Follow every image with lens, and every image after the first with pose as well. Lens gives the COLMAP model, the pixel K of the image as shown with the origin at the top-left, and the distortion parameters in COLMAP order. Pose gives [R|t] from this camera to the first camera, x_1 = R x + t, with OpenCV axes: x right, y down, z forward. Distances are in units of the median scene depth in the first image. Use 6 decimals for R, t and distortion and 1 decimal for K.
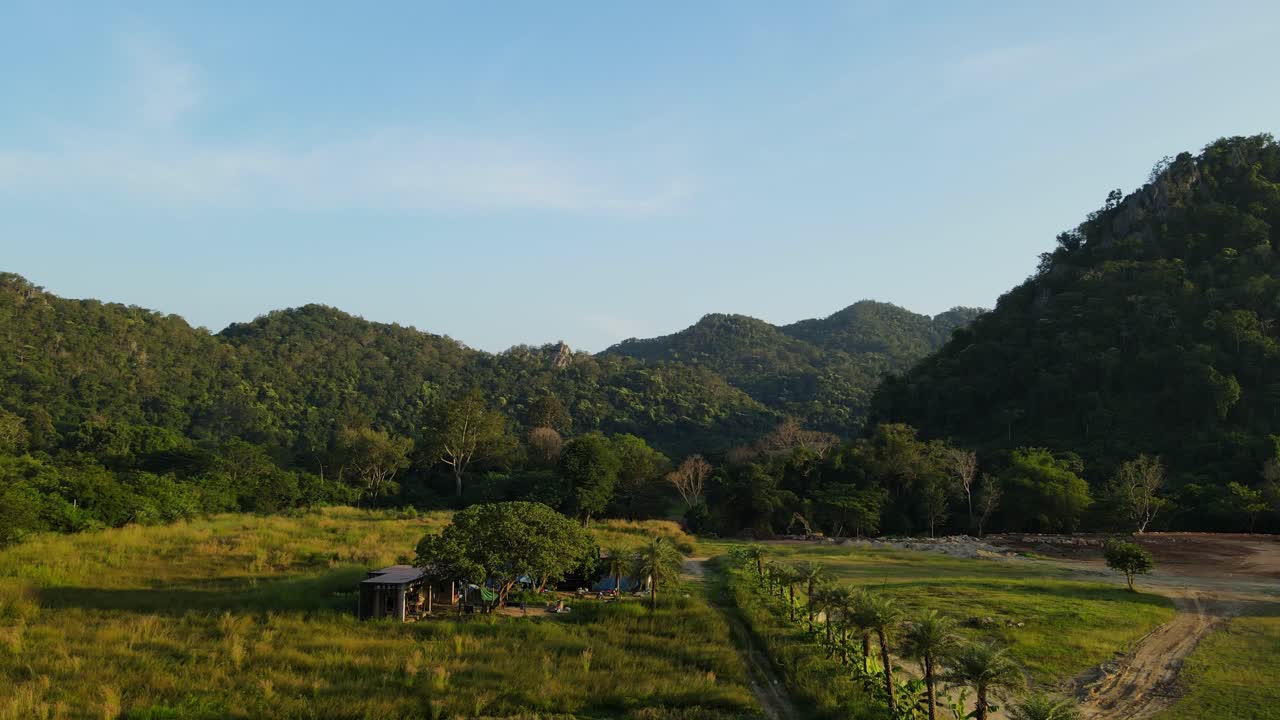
lens RADIAL K [[943.7, 0, 640.0], [0, 943.7, 360.0], [0, 0, 1]] dist [-0.006416, 0.045260]
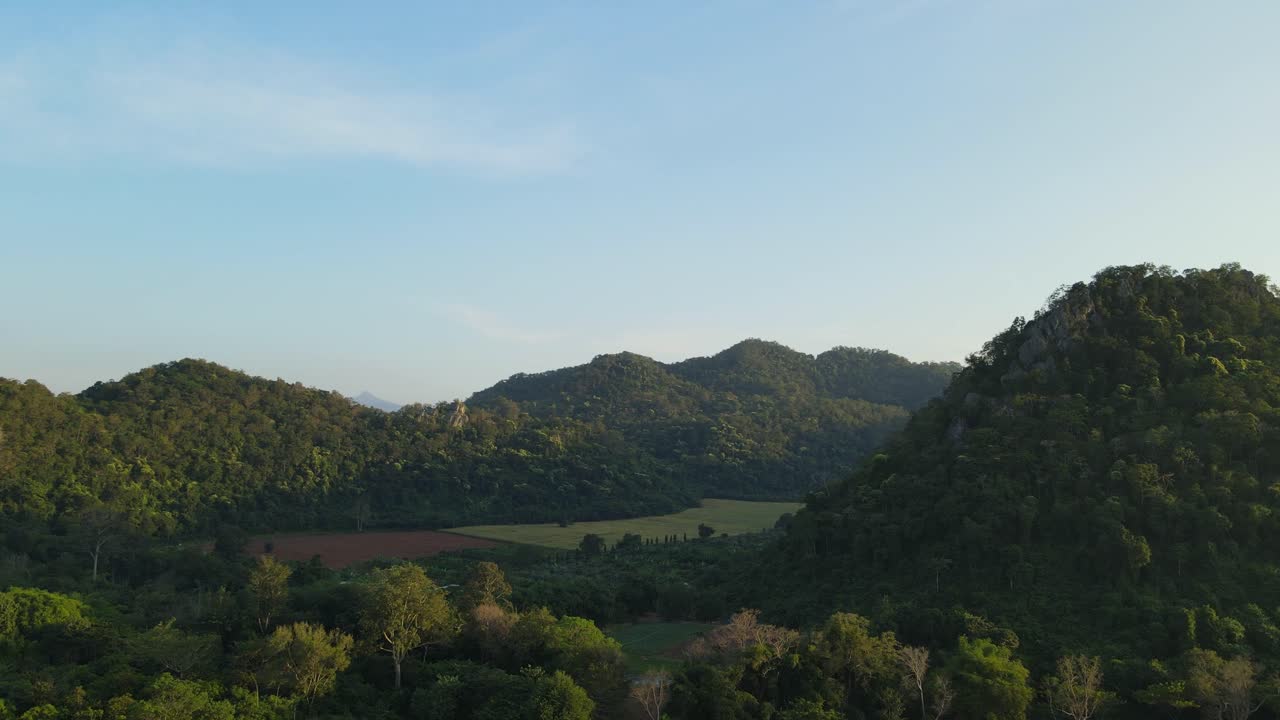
lens RADIAL K [[943.7, 0, 640.0], [0, 943.7, 360.0], [0, 0, 1]] dist [-0.006416, 0.045260]
pose [[0.991461, 0.006497, 0.130244, -0.025749], [-0.005513, 0.999954, -0.007907, -0.060060], [-0.130289, 0.007122, 0.991451, 0.007283]]
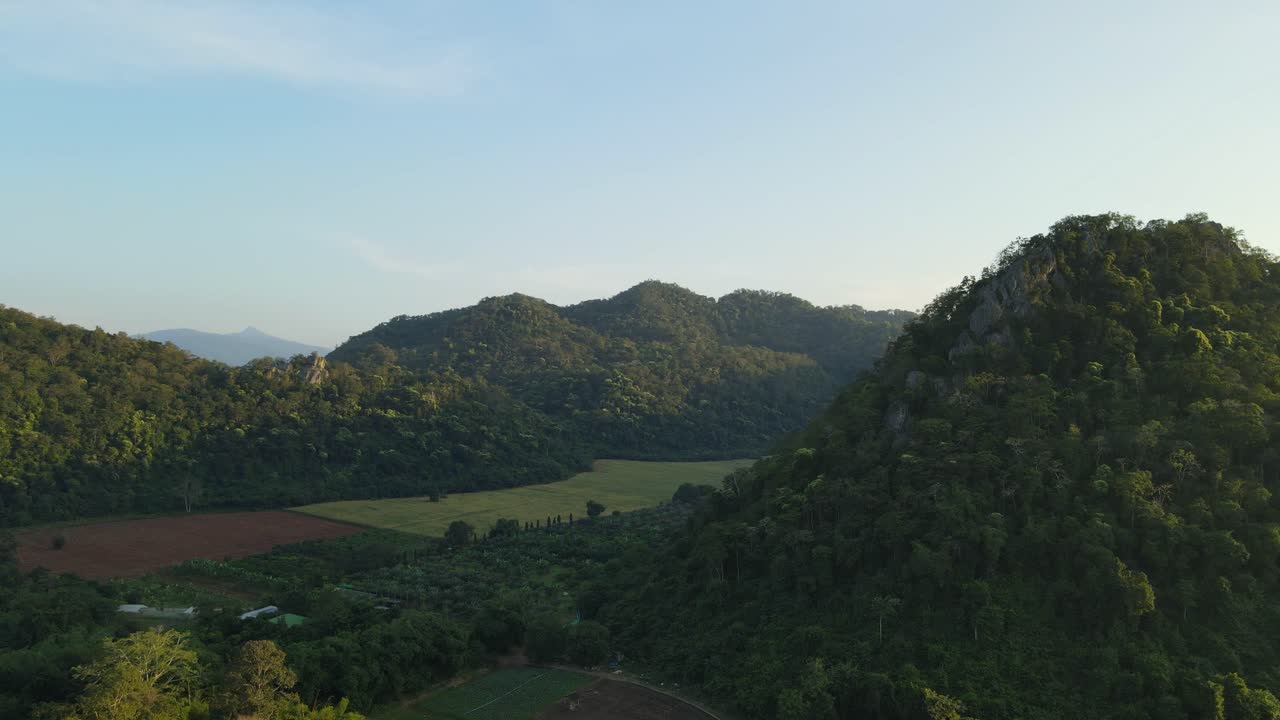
lens RADIAL K [[943.7, 0, 640.0], [0, 943.7, 360.0], [0, 0, 1]] dist [-0.006416, 0.045260]
pose [[0.972214, -0.002779, 0.234076, 0.003317], [-0.011547, 0.998143, 0.059809, -0.075002], [-0.233807, -0.060850, 0.970377, 0.112159]]
